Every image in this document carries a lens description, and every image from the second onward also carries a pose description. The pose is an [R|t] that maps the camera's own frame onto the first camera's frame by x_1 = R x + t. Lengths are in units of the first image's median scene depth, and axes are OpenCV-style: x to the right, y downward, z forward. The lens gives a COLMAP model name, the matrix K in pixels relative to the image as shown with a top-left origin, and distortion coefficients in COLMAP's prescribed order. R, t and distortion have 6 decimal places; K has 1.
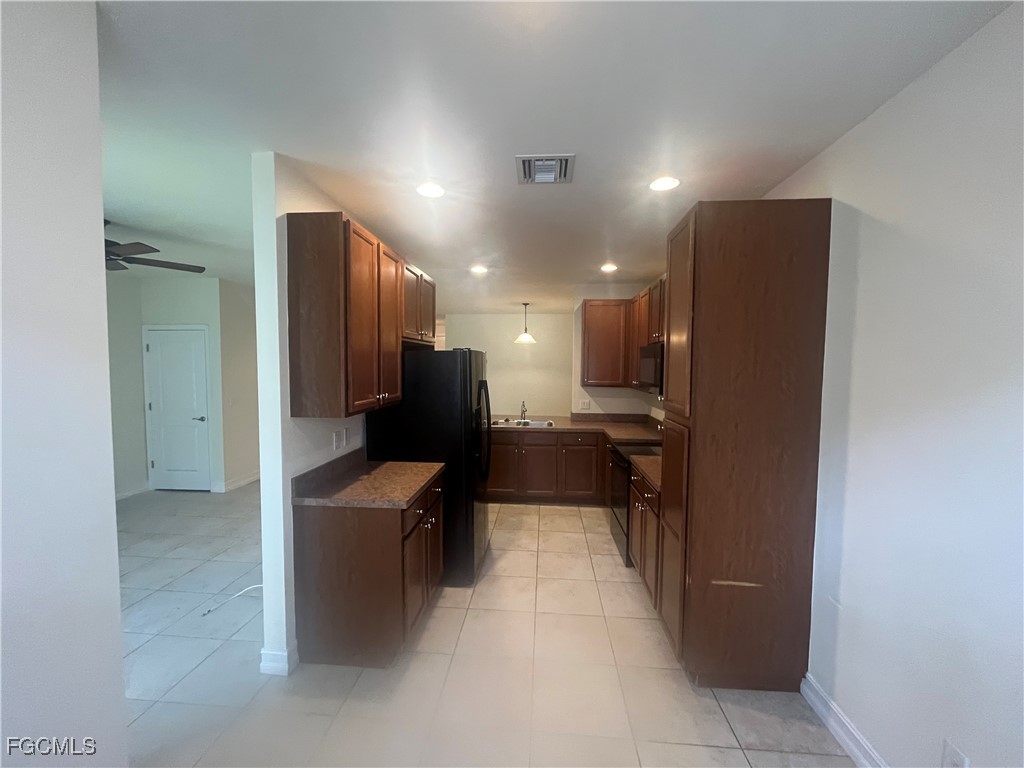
lens RADIAL K [[413.3, 0, 511.5], [0, 413.3, 385.8], [0, 0, 1]] dist [-0.000087, -0.000217]
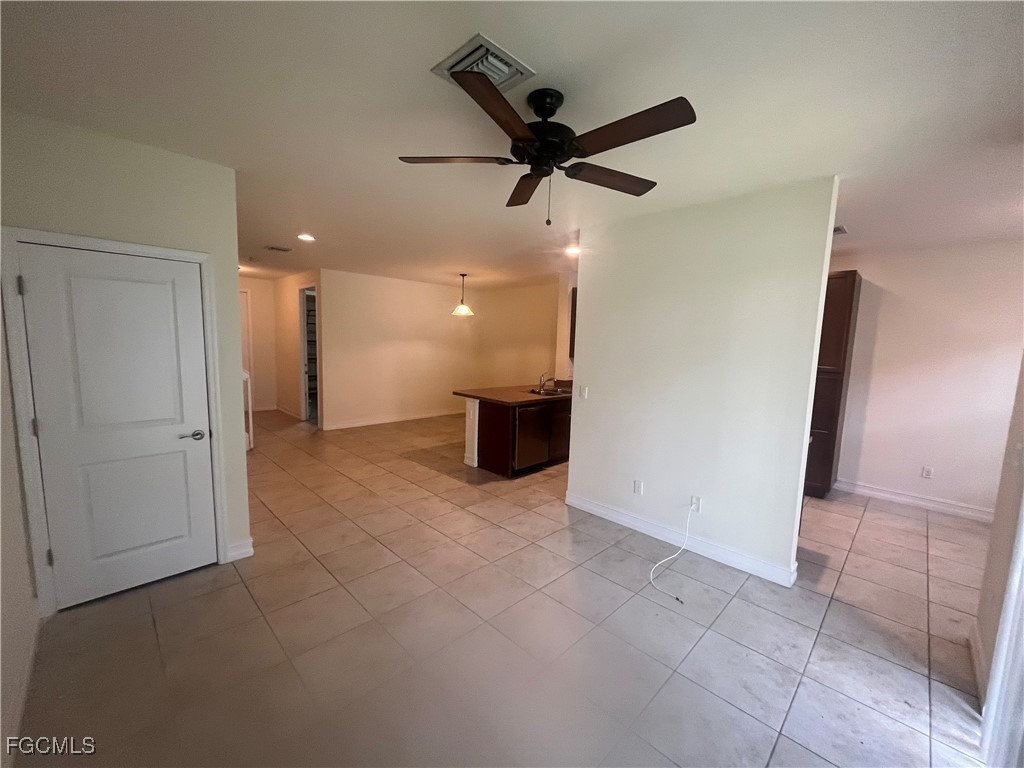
lens RADIAL K [[413.3, 0, 507.7], [0, 413.3, 385.7], [0, 0, 1]] dist [-0.000087, -0.000217]
pose [[0.652451, -0.072180, 0.754386, -0.859911], [0.018165, 0.996657, 0.079651, -0.015802], [-0.757613, -0.038265, 0.651581, 0.355099]]
